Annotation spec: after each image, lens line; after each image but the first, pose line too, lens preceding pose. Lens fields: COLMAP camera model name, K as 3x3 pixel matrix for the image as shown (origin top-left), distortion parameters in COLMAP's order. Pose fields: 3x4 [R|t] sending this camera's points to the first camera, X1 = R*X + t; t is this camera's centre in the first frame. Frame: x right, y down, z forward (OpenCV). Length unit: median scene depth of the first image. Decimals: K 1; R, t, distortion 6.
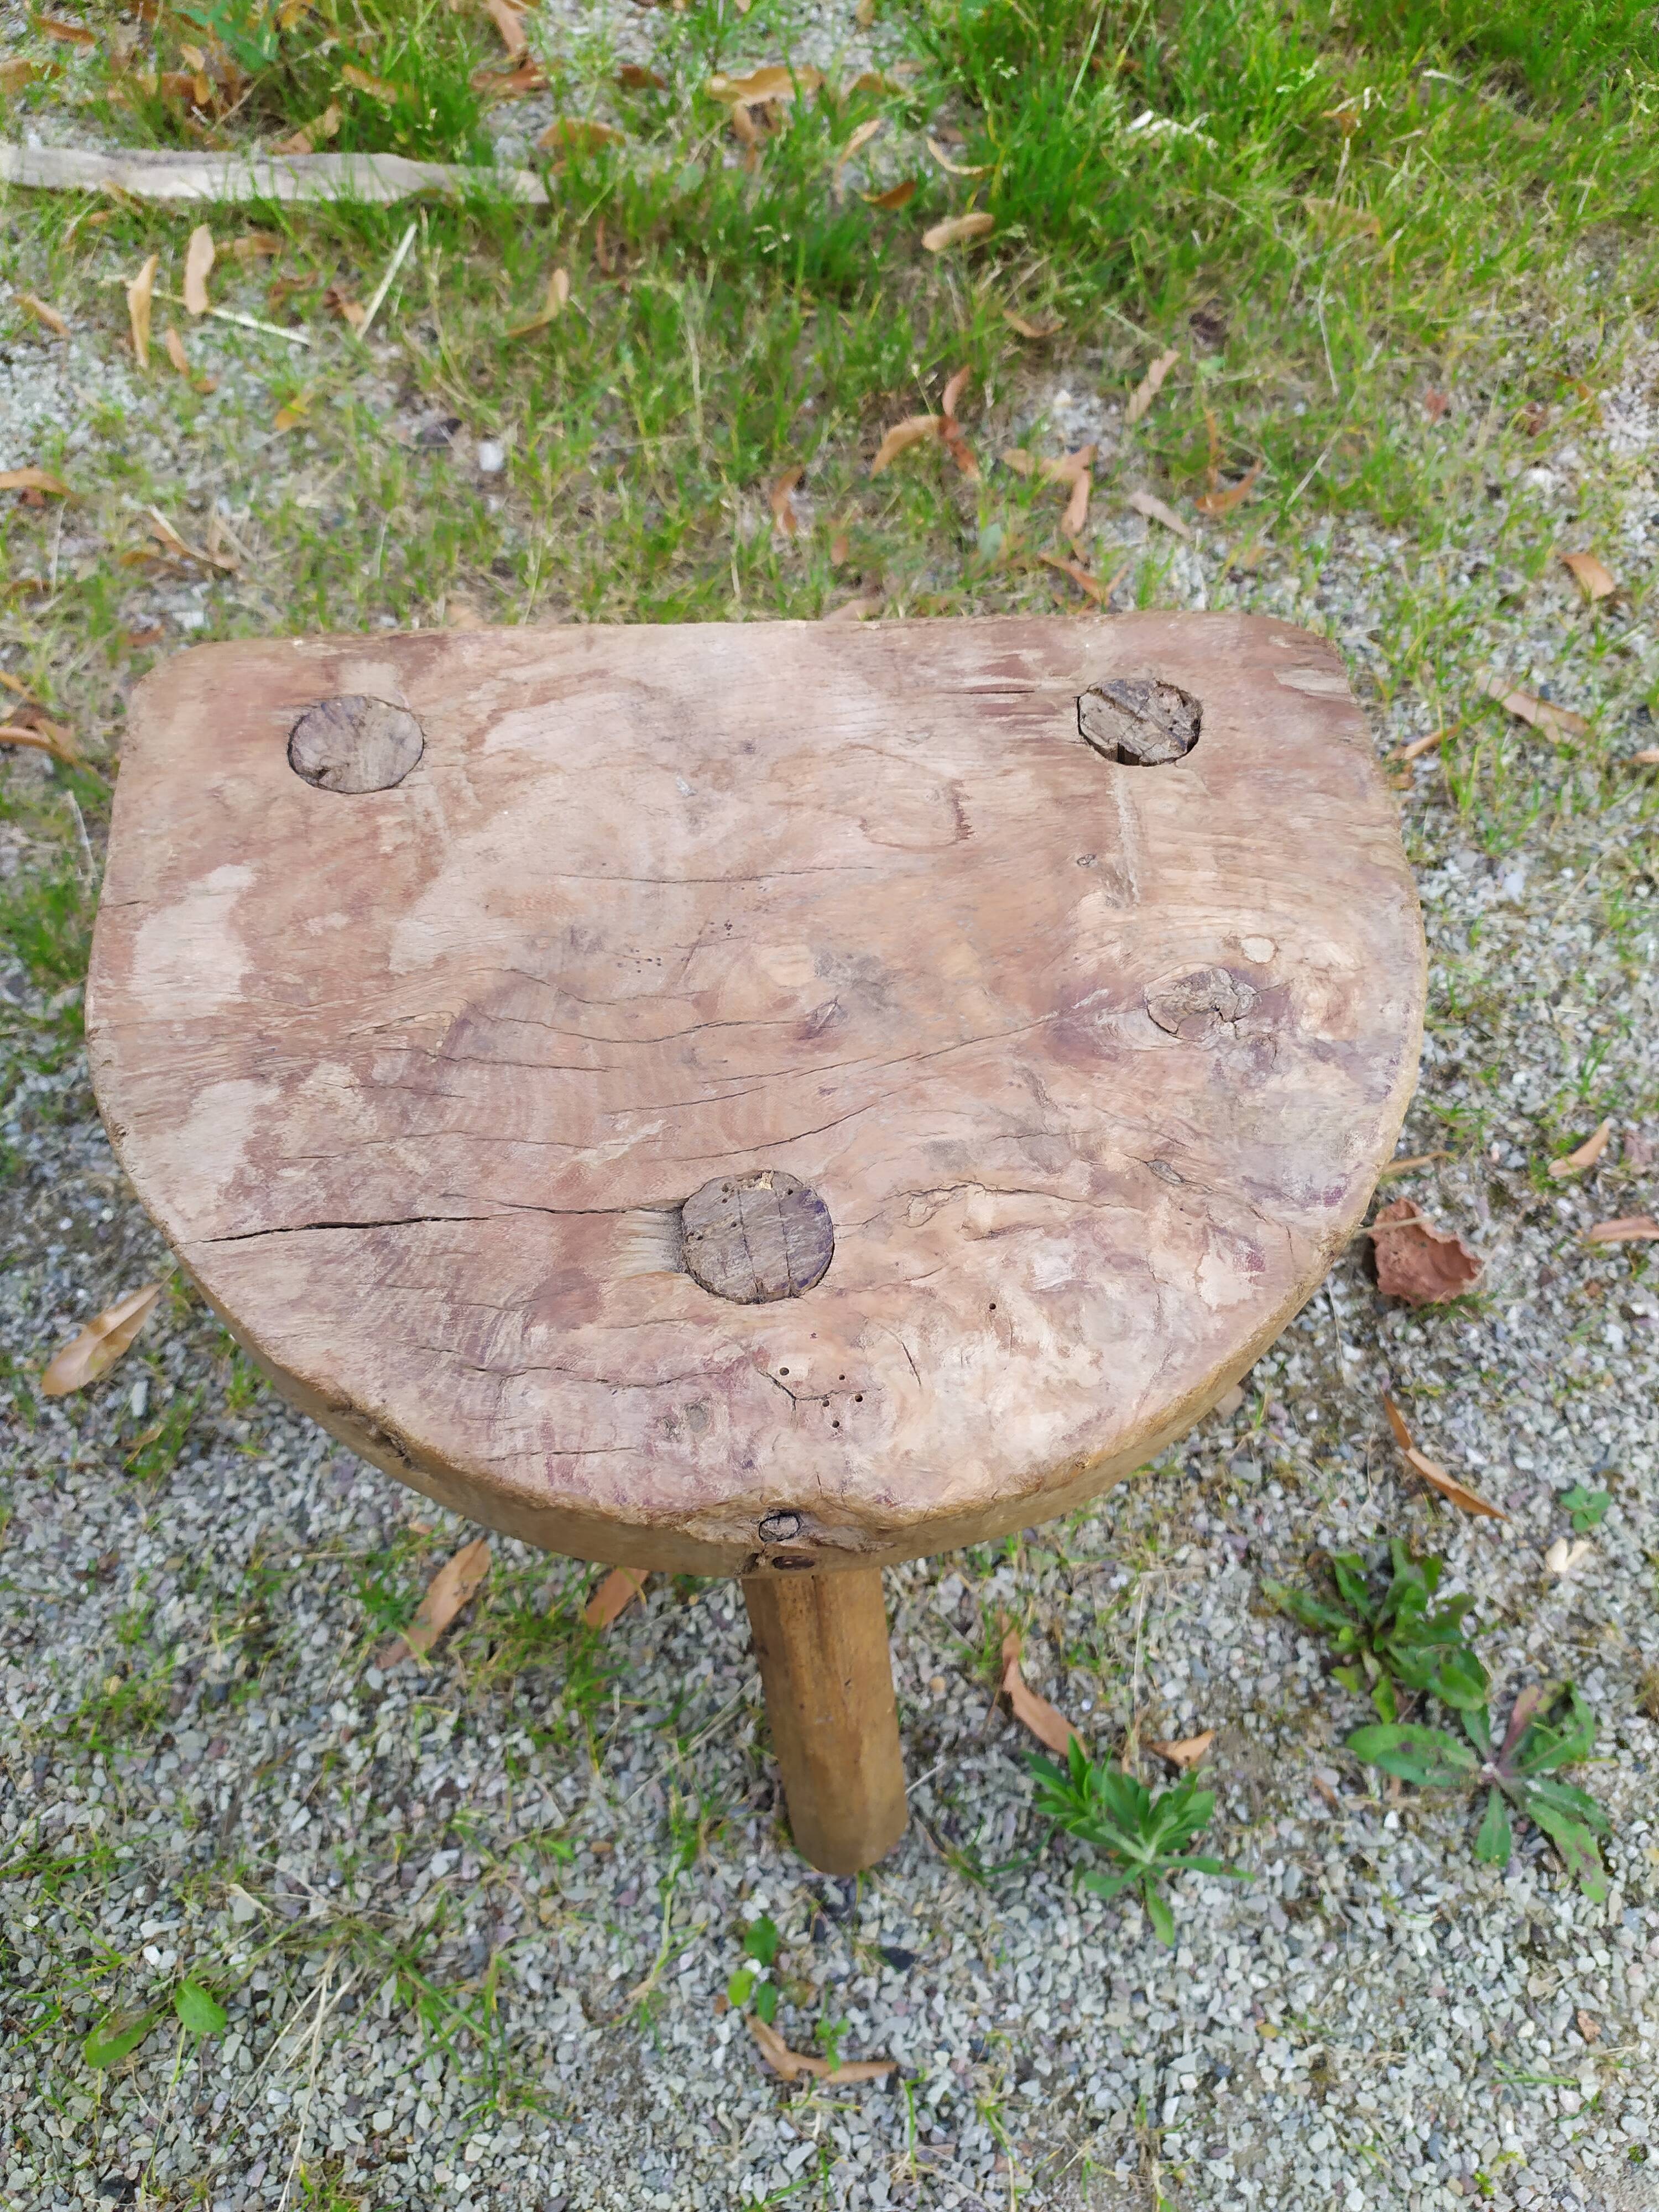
lens RADIAL K [[1662.4, 0, 813.6], [0, 1662.4, 1110.7], [0, 0, 1]] dist [0.048866, -0.073773]
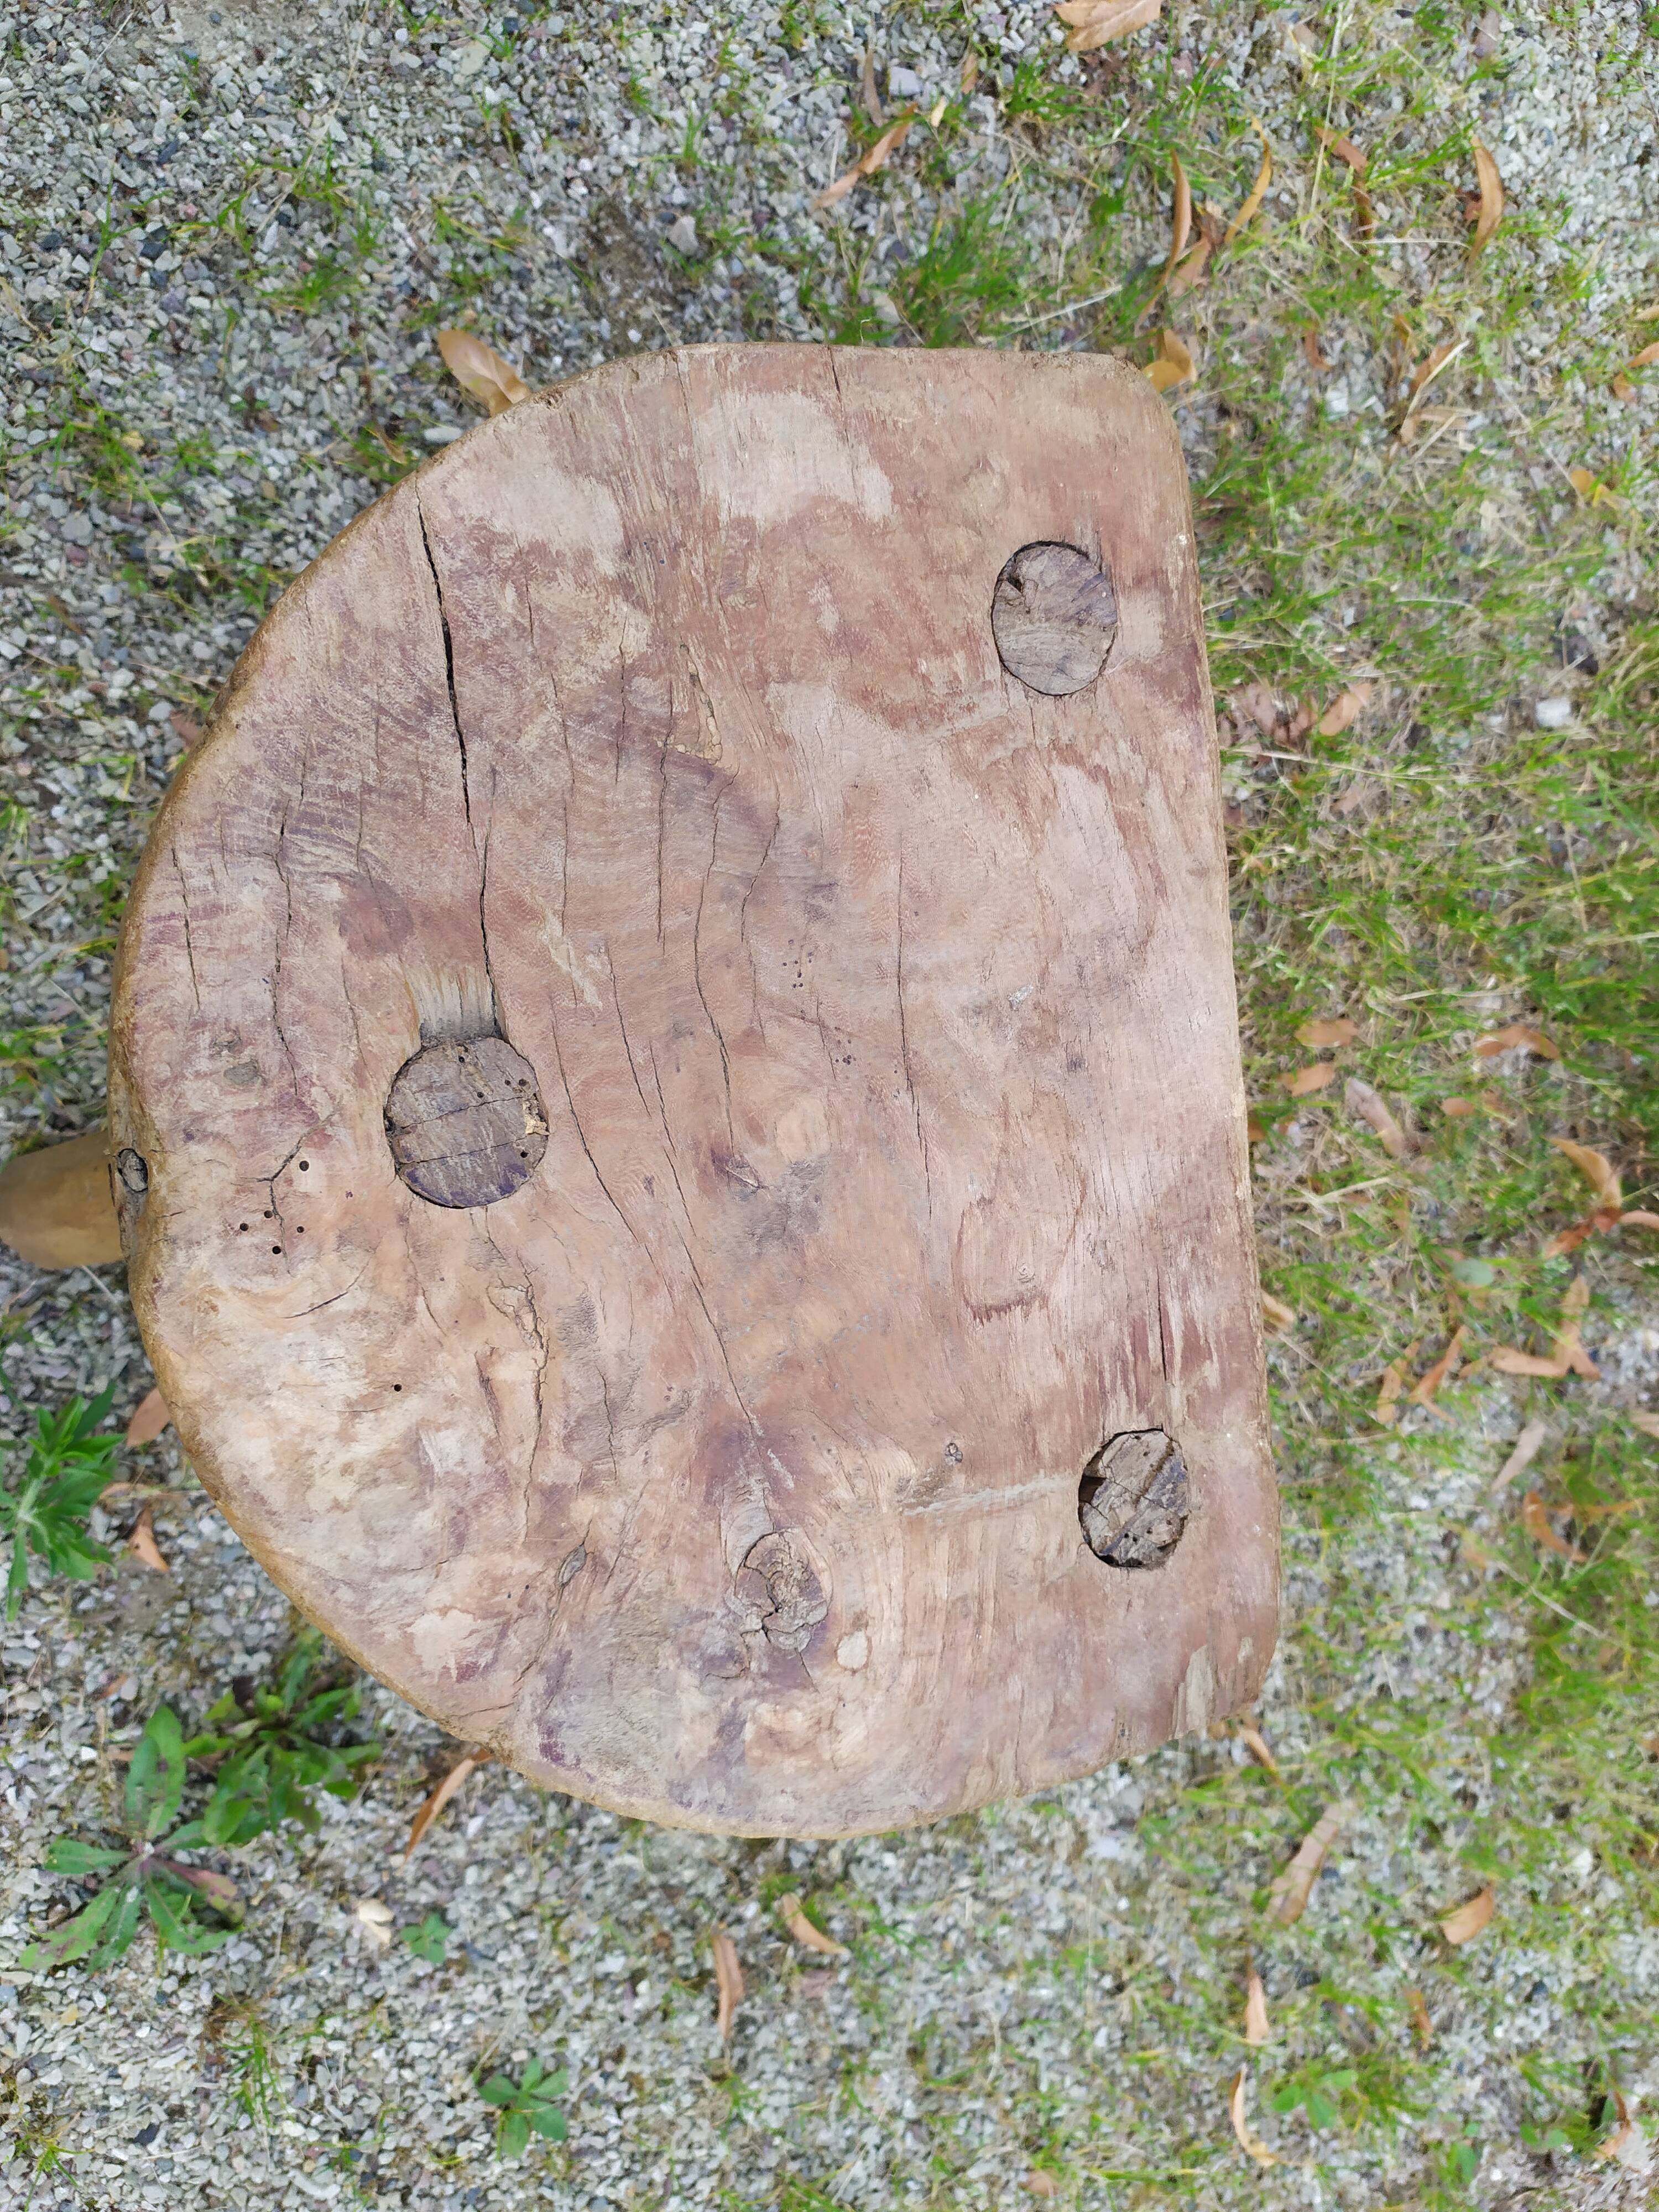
lens RADIAL K [[1676.4, 0, 806.4], [0, 1676.4, 1112.9], [0, 0, 1]] dist [0.008535, -0.015094]
pose [[0.056719, 0.998164, 0.021269, -0.030658], [-0.991453, 0.053805, 0.118851, -0.137761], [0.117488, -0.027828, 0.992684, 0.076066]]
